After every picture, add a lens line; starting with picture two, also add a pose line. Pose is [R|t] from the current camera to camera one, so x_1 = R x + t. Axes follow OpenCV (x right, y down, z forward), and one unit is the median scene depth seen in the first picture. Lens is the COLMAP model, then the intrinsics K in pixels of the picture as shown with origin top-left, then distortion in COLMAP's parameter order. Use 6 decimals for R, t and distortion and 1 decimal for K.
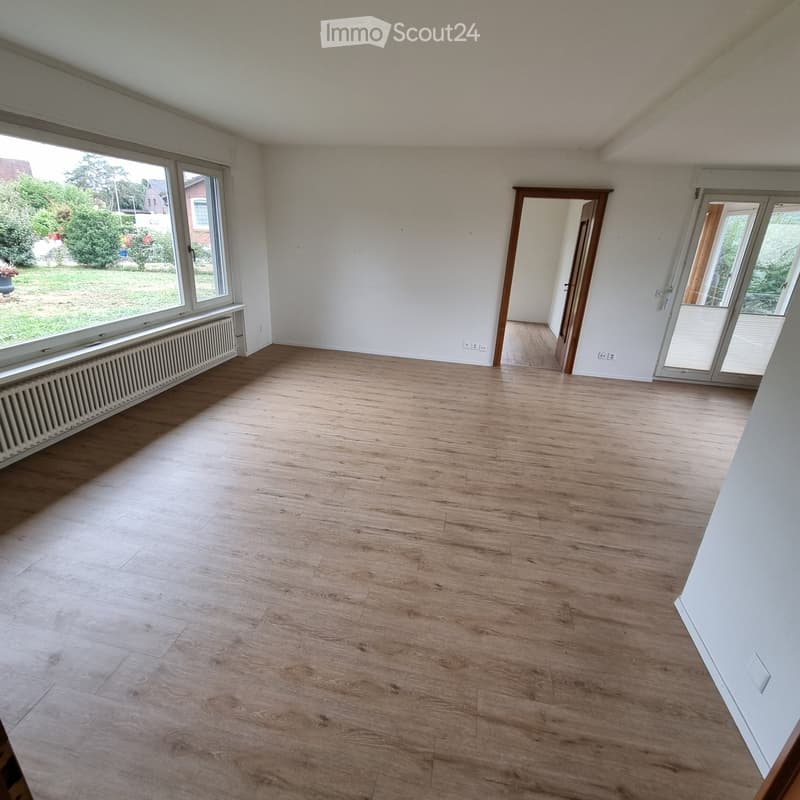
lens RADIAL K [[437.7, 0, 393.5], [0, 437.7, 397.6], [0, 0, 1]] dist [-0.001889, 0.000863]
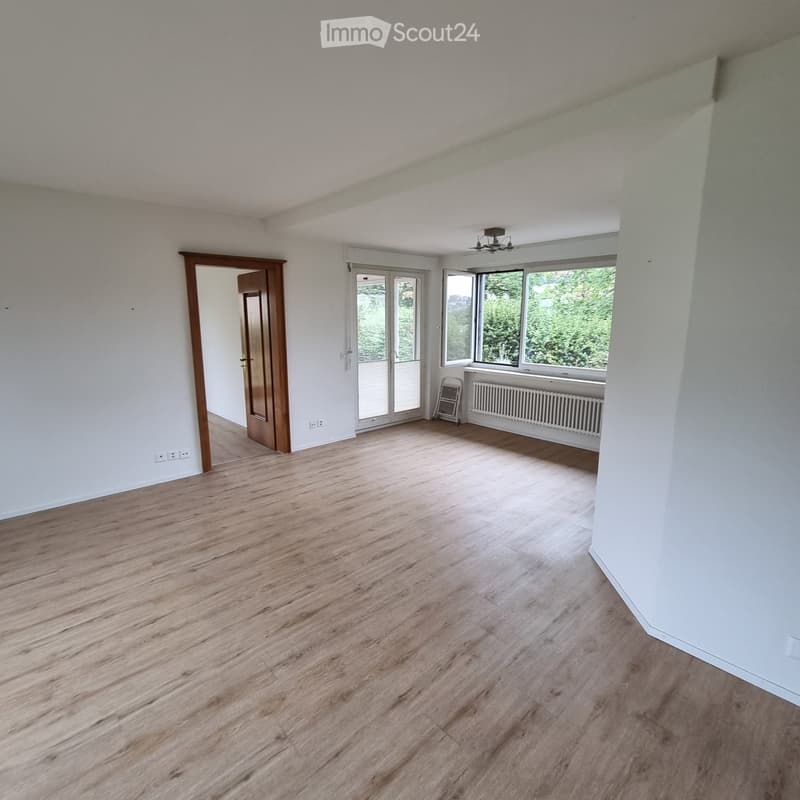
lens RADIAL K [[437.7, 0, 393.5], [0, 437.7, 397.6], [0, 0, 1]] dist [-0.001889, 0.000863]
pose [[0.593930, -0.198052, 0.779758, -0.200820], [0.317864, 0.948135, -0.001294, -0.121663], [-0.739060, 0.248626, 0.626079, 0.325078]]
